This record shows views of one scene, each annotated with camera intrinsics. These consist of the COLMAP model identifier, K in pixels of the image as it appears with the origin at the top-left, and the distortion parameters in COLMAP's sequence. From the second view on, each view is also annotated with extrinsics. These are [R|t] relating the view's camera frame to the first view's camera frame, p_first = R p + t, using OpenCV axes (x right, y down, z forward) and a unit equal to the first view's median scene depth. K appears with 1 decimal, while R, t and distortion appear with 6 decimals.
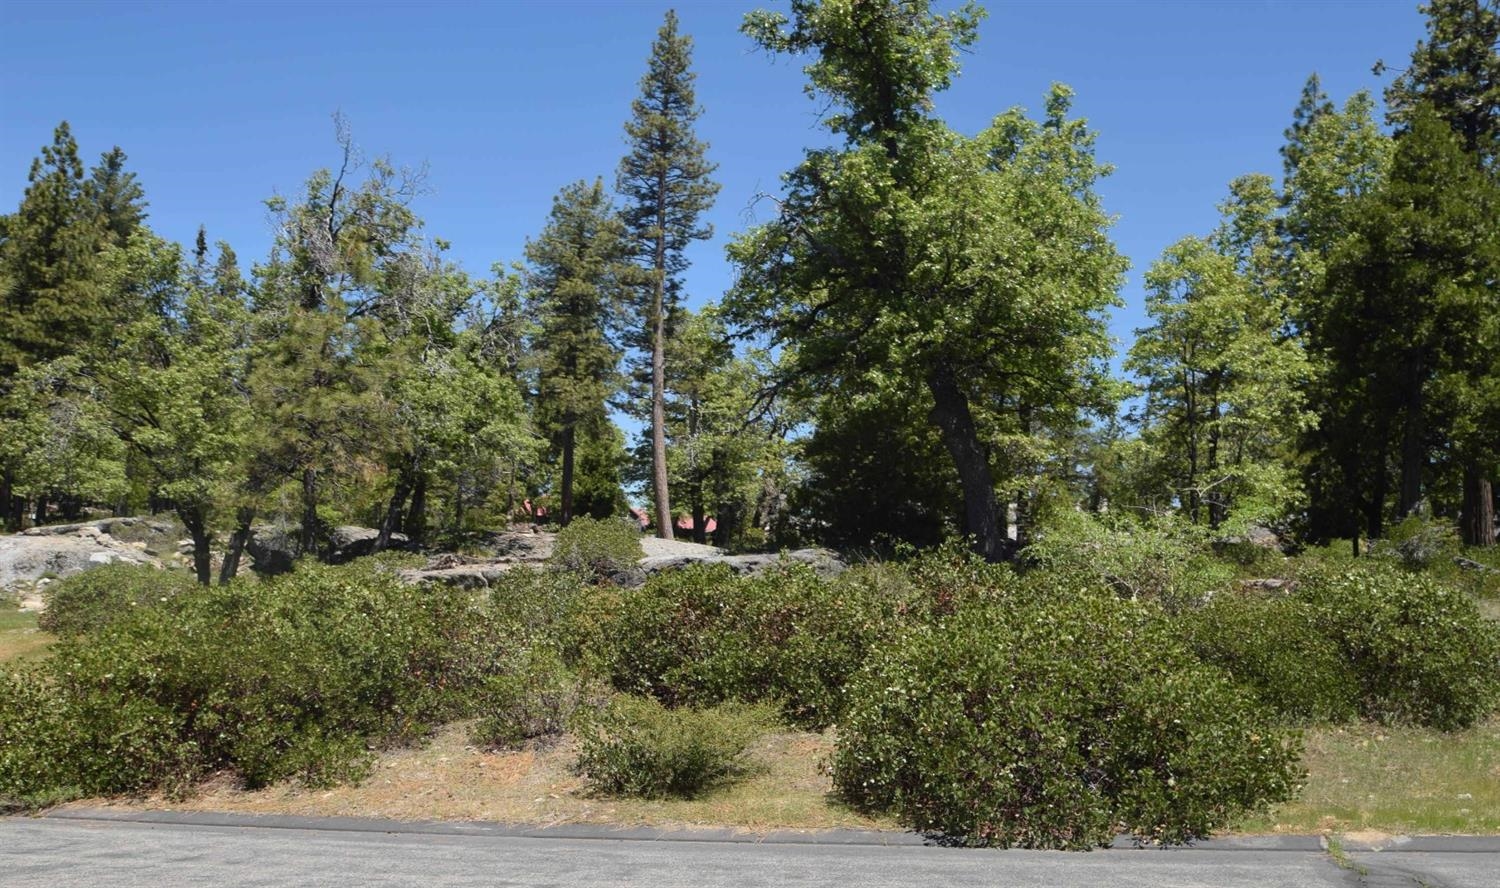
lens RADIAL K [[1405.0, 0, 750.1], [0, 1405.0, 443.4], [0, 0, 1]] dist [-0.015711, 0.000000]
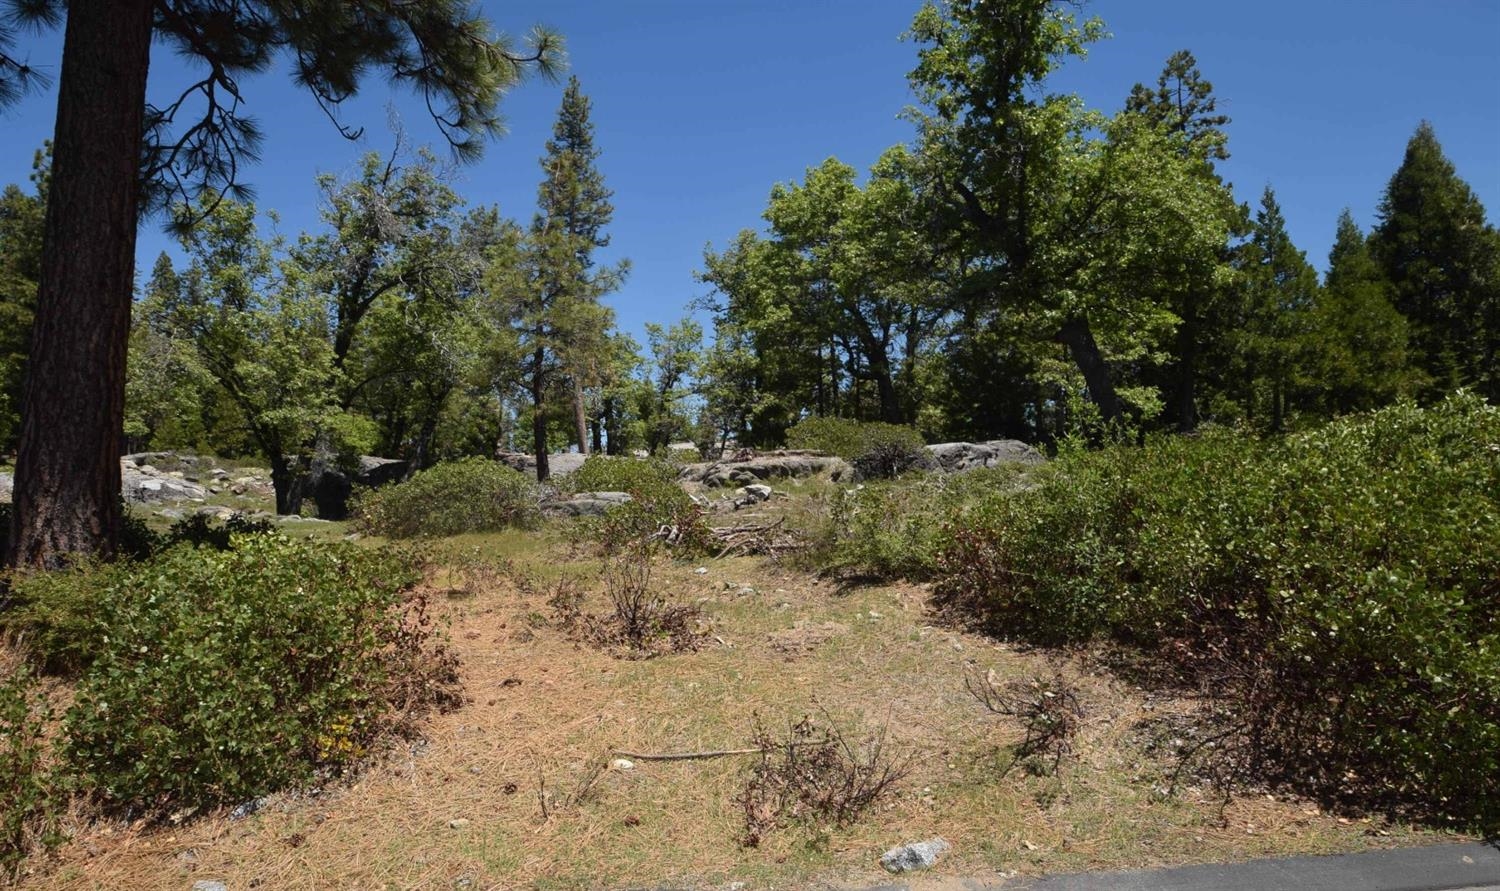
lens RADIAL K [[879.3, 0, 750.0], [0, 879.3, 445.6], [0, 0, 1]] dist [-0.003034, -0.003690]
pose [[0.963598, -0.019325, 0.266658, -0.140539], [0.008384, 0.999078, 0.042108, 0.017866], [-0.267226, -0.038340, 0.962871, 0.129401]]
